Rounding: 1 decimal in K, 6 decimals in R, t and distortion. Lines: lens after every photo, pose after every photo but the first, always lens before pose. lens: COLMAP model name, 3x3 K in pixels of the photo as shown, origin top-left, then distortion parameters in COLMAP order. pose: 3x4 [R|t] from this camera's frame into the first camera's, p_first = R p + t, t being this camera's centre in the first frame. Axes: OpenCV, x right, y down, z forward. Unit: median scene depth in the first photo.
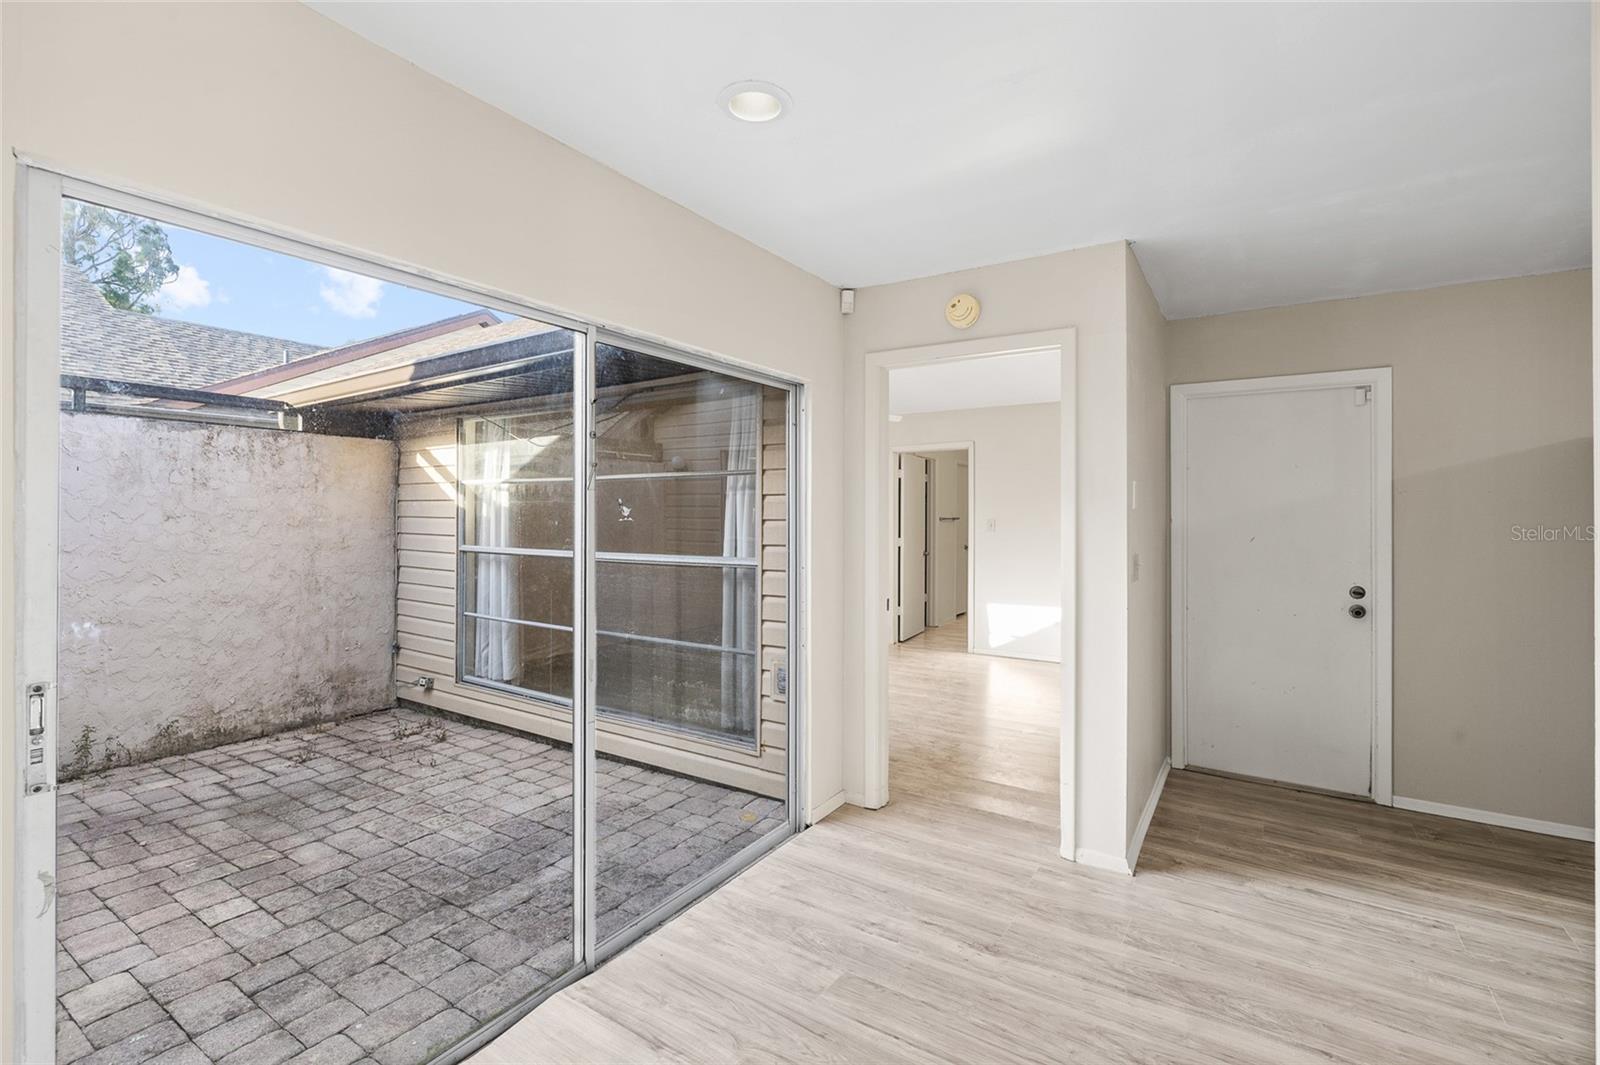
lens RADIAL K [[713.9, 0, 795.3], [0, 713.9, 519.0], [0, 0, 1]] dist [-0.010094, 0.001182]
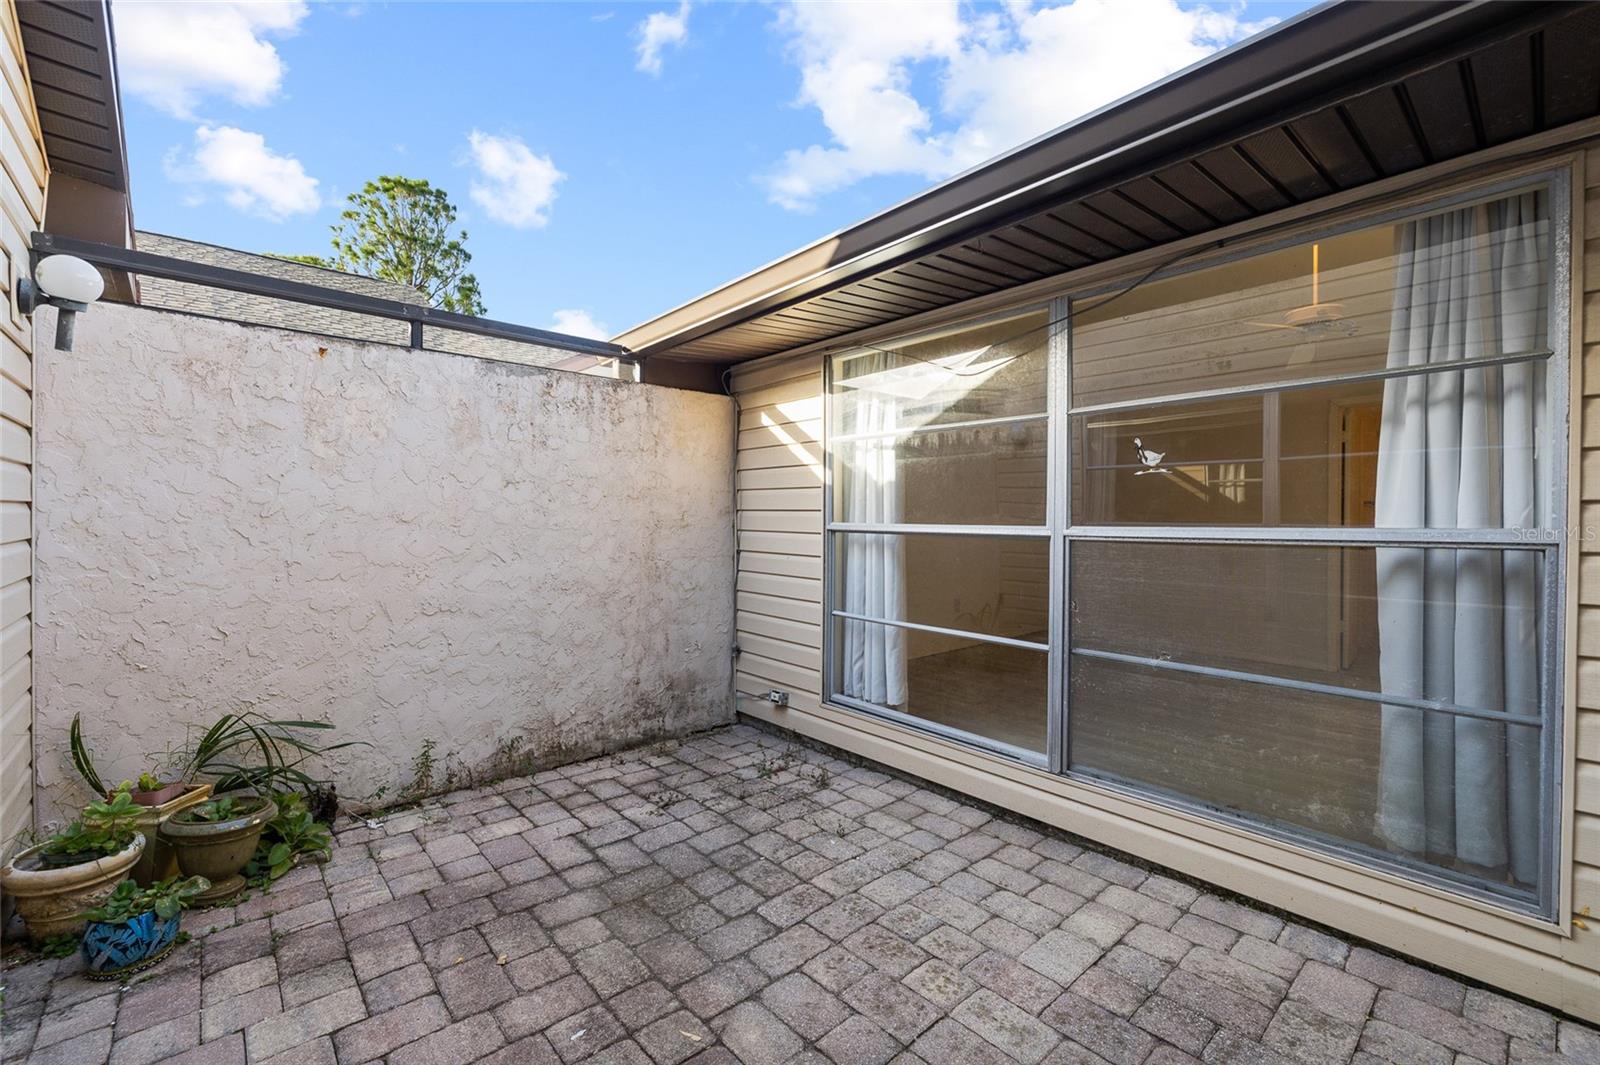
lens RADIAL K [[673.1, 0, 800.0], [0, 673.1, 532.5], [0, 0, 1]] dist [-0.003507, -0.000294]
pose [[0.963025, 0.005370, -0.269358, -0.339719], [-0.001146, 0.999874, 0.015836, 0.039838], [0.269409, -0.014942, 0.962910, 0.333715]]
